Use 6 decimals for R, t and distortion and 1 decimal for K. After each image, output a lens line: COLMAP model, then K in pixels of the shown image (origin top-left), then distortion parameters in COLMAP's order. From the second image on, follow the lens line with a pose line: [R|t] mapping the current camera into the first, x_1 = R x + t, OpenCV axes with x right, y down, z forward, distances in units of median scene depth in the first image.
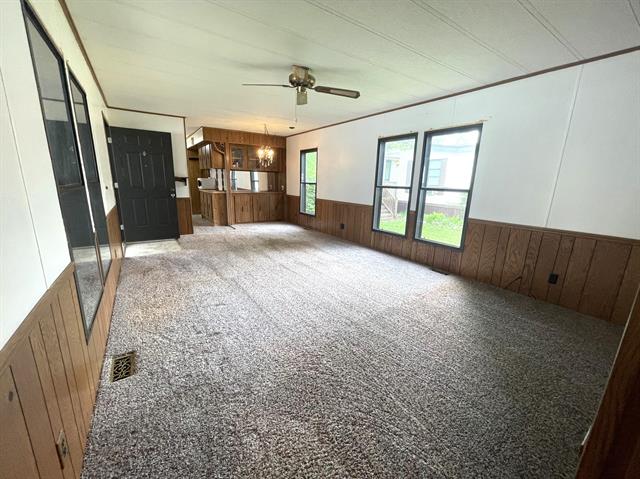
lens RADIAL K [[263.7, 0, 322.3], [0, 263.7, 239.8], [0, 0, 1]] dist [-0.005630, 0.000116]
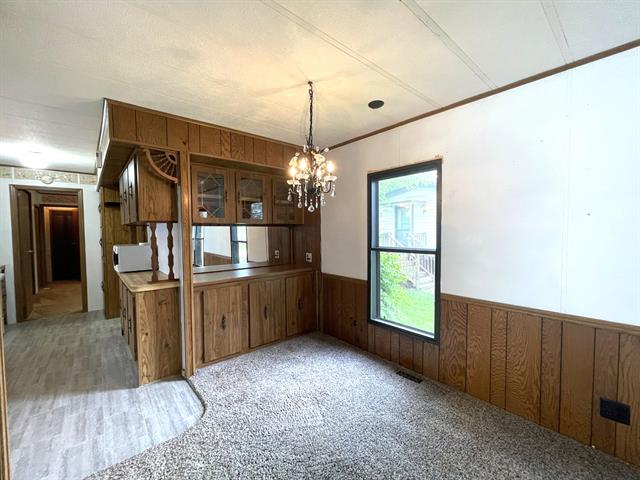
lens RADIAL K [[263.7, 0, 317.4], [0, 263.7, 239.6], [0, 0, 1]] dist [-0.005630, 0.000116]
pose [[0.993100, -0.039357, 0.110472, -0.205374], [0.059399, 0.981041, -0.184473, -0.157182], [-0.101117, 0.189762, 0.976609, 0.592320]]
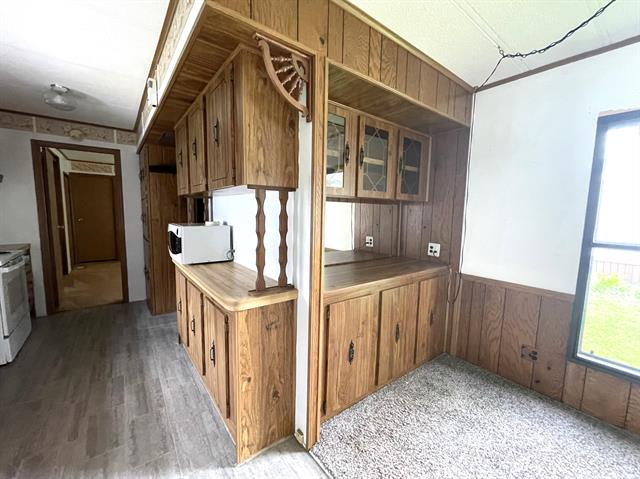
lens RADIAL K [[263.7, 0, 321.6], [0, 263.7, 238.8], [0, 0, 1]] dist [-0.005630, 0.000116]
pose [[0.998303, -0.011845, 0.057008, -0.344052], [0.018568, 0.992735, -0.118882, -0.193911], [-0.055186, 0.119739, 0.991270, 0.751922]]
